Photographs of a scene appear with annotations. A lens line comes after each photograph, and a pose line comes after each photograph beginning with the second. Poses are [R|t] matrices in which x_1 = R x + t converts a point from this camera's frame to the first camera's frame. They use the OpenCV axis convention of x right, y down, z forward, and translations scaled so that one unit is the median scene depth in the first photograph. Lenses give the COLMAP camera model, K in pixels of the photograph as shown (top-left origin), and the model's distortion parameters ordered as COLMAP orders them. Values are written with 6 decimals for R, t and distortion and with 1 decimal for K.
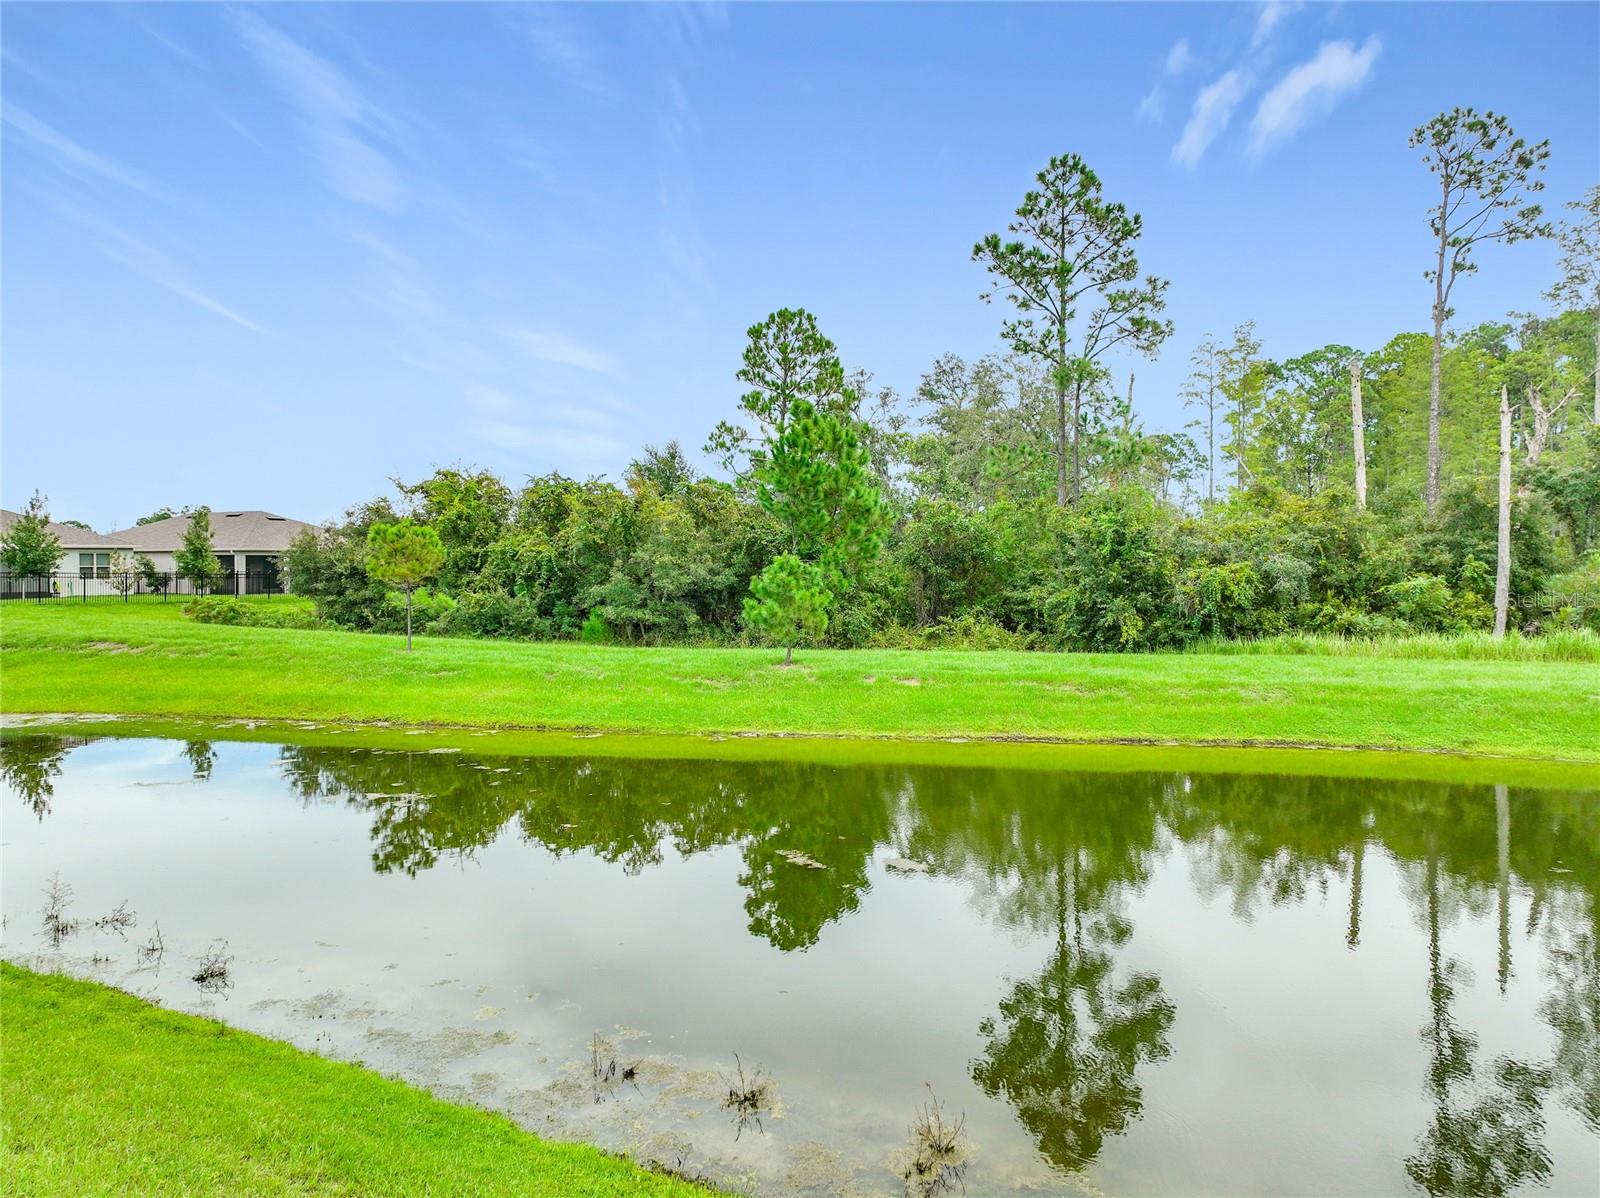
lens RADIAL K [[1113.5, 0, 798.6], [0, 1113.5, 566.2], [0, 0, 1]] dist [0.004676, 0.004126]
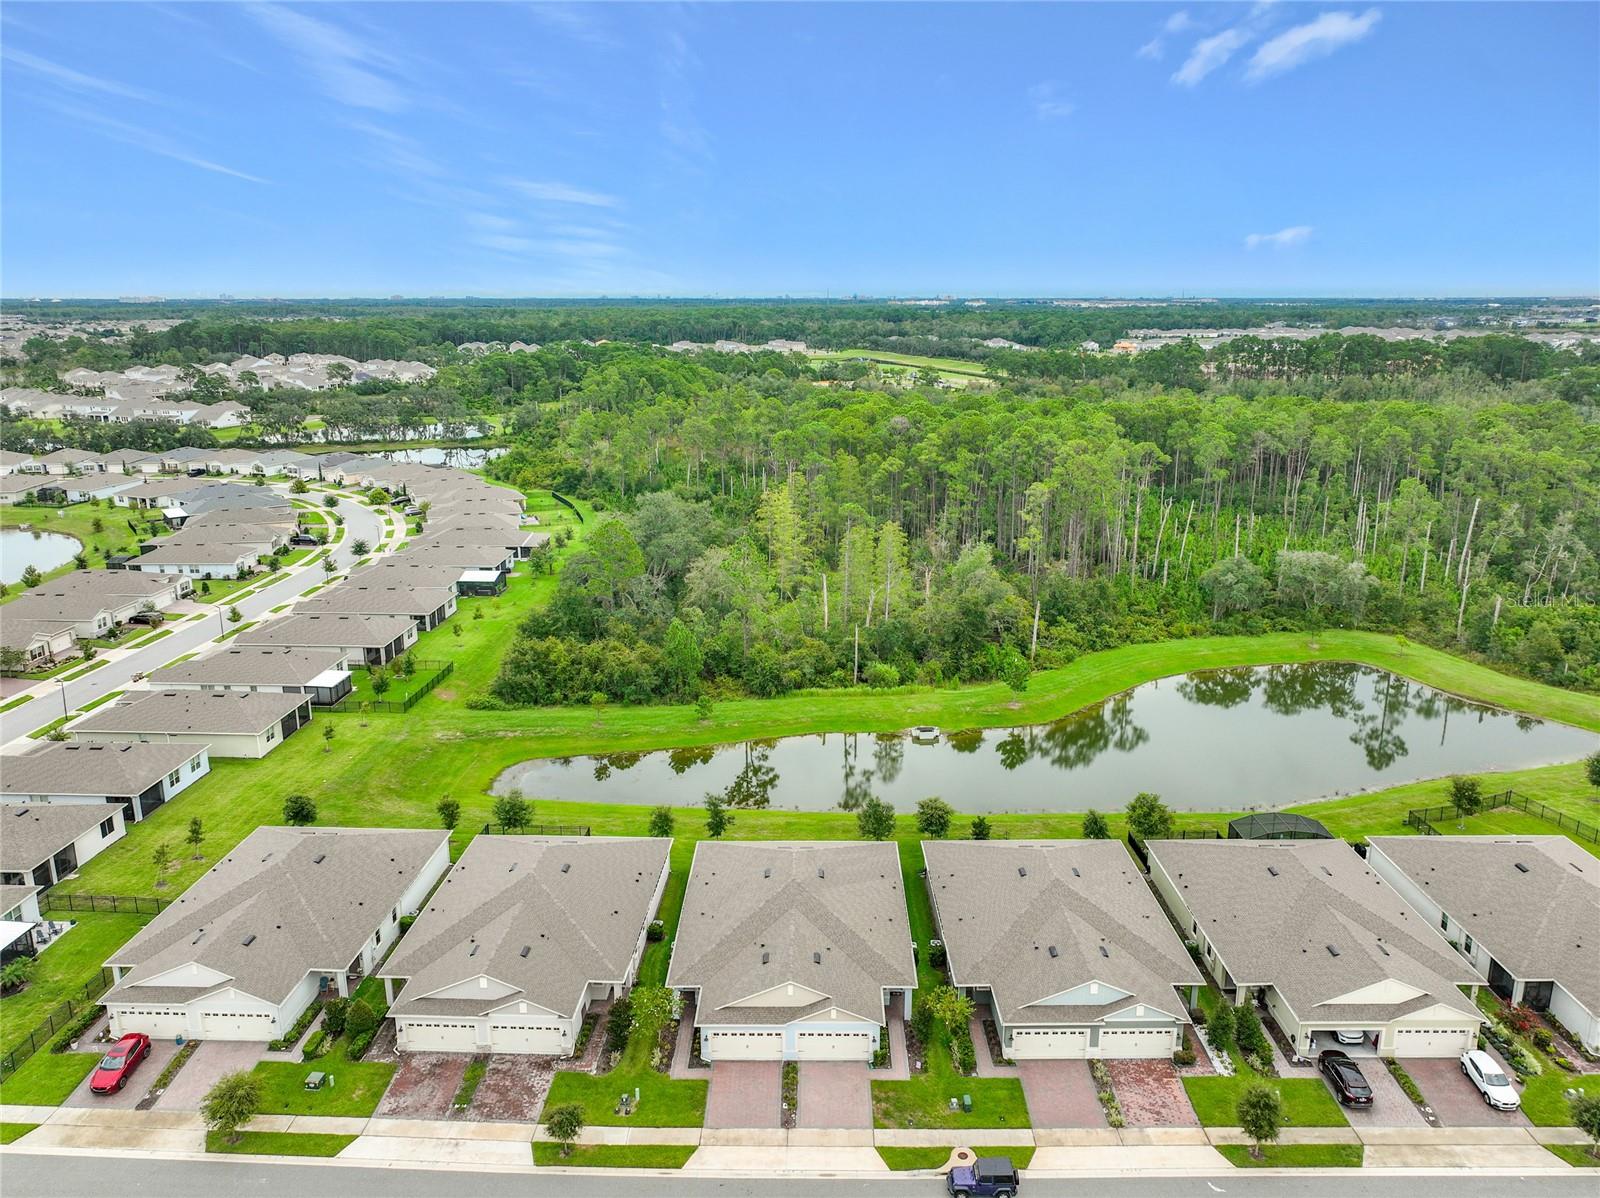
lens RADIAL K [[1113.5, 0, 798.6], [0, 1113.5, 566.2], [0, 0, 1]] dist [0.004676, 0.004126]
pose [[0.908198, -0.092155, 0.408269, -0.990997], [-0.001070, 0.974944, 0.222446, -1.039973], [-0.418539, -0.202462, 0.885344, -2.034879]]
